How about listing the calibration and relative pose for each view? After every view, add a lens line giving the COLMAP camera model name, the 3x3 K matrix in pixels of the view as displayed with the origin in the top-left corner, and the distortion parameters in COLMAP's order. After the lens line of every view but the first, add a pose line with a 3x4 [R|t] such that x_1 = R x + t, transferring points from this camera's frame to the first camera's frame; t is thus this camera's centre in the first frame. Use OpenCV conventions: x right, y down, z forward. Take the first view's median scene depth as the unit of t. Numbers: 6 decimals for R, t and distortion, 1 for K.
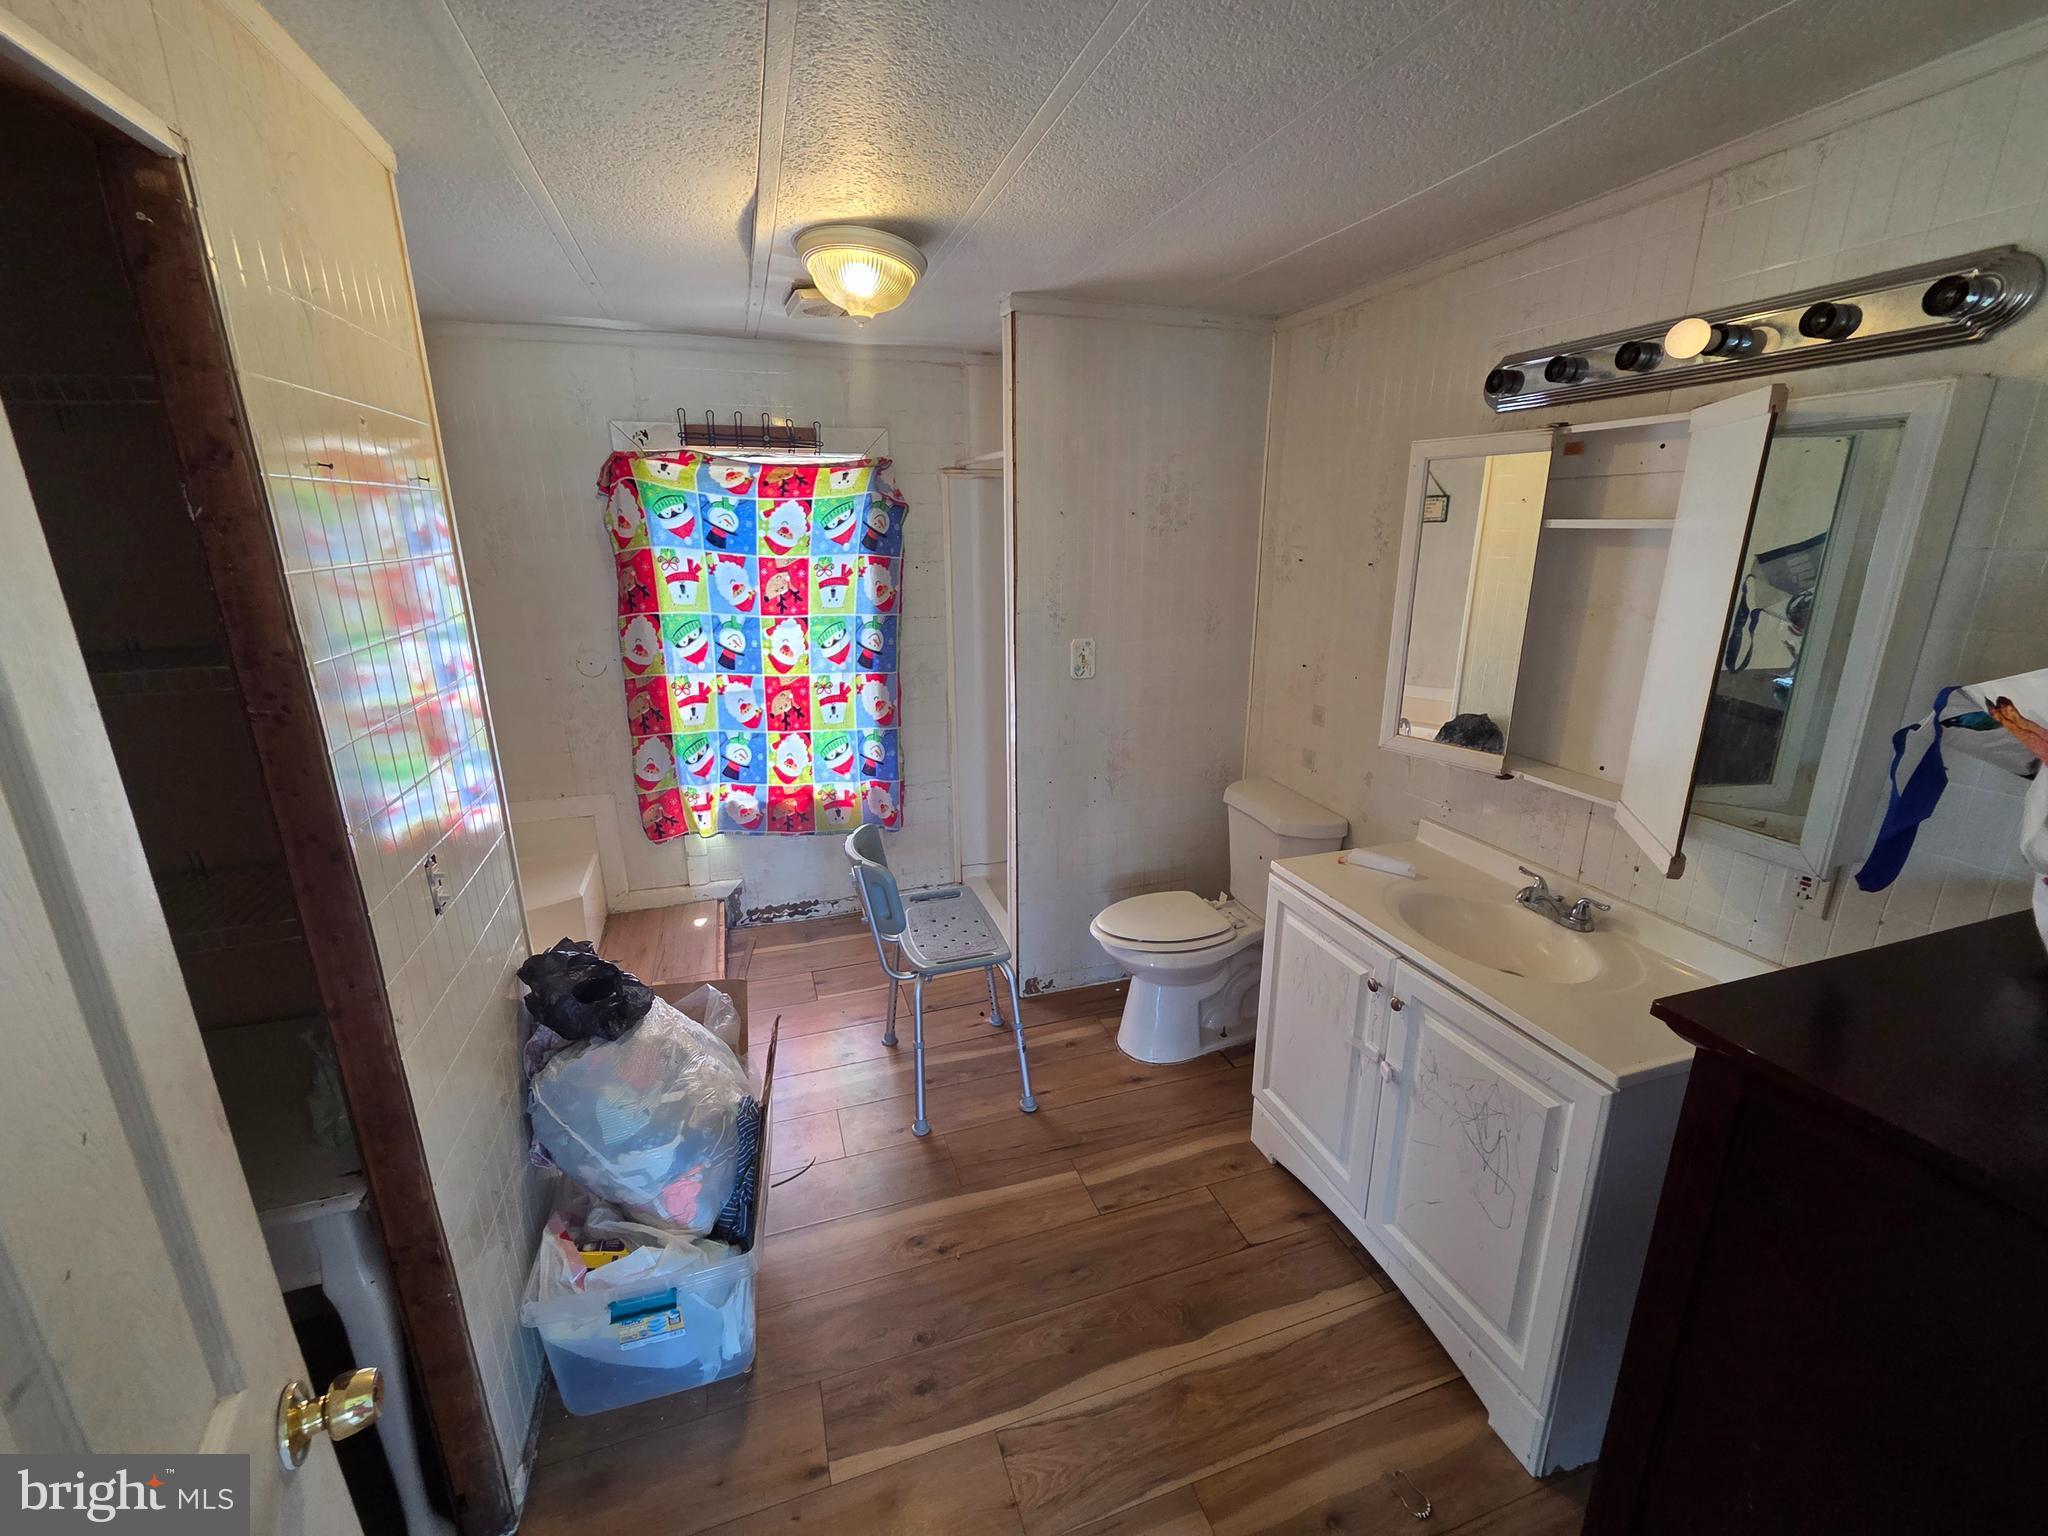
lens RADIAL K [[849.5, 0, 1024.0], [0, 849.5, 768.0], [0, 0, 1]] dist [0.001327, 0.000443]
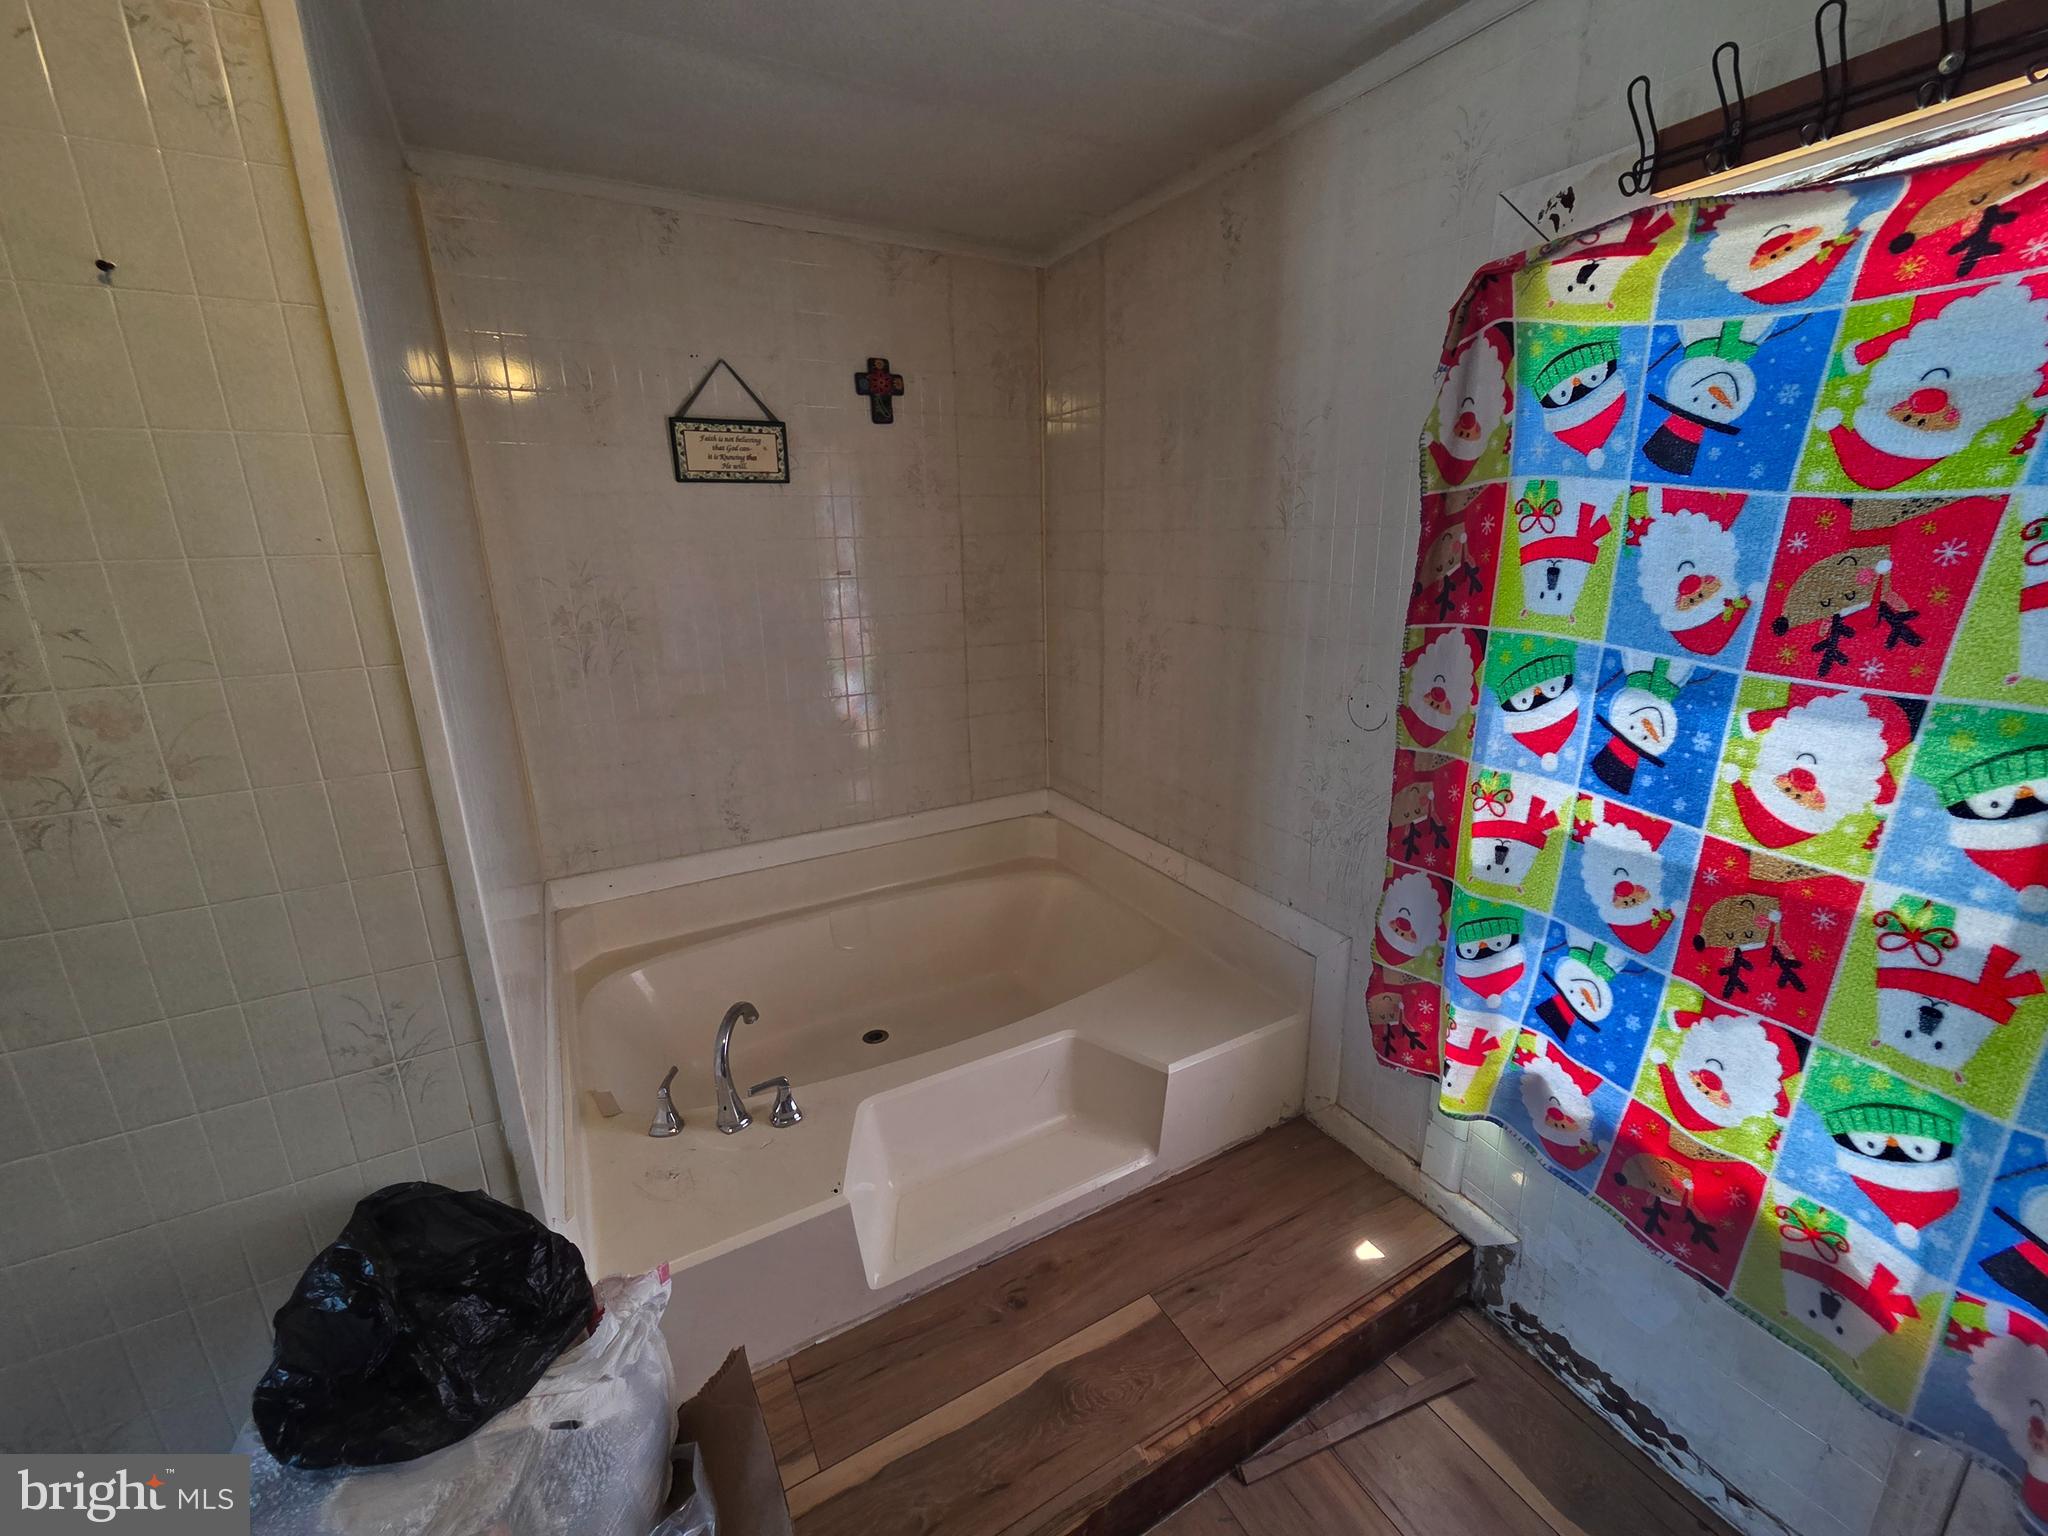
lens RADIAL K [[849.5, 0, 1024.0], [0, 849.5, 768.0], [0, 0, 1]] dist [0.001327, 0.000443]
pose [[0.182479, 0.269141, -0.945655, -0.027284], [-0.255703, 0.941700, 0.218674, -0.142921], [0.949377, 0.201903, 0.240661, 0.649528]]
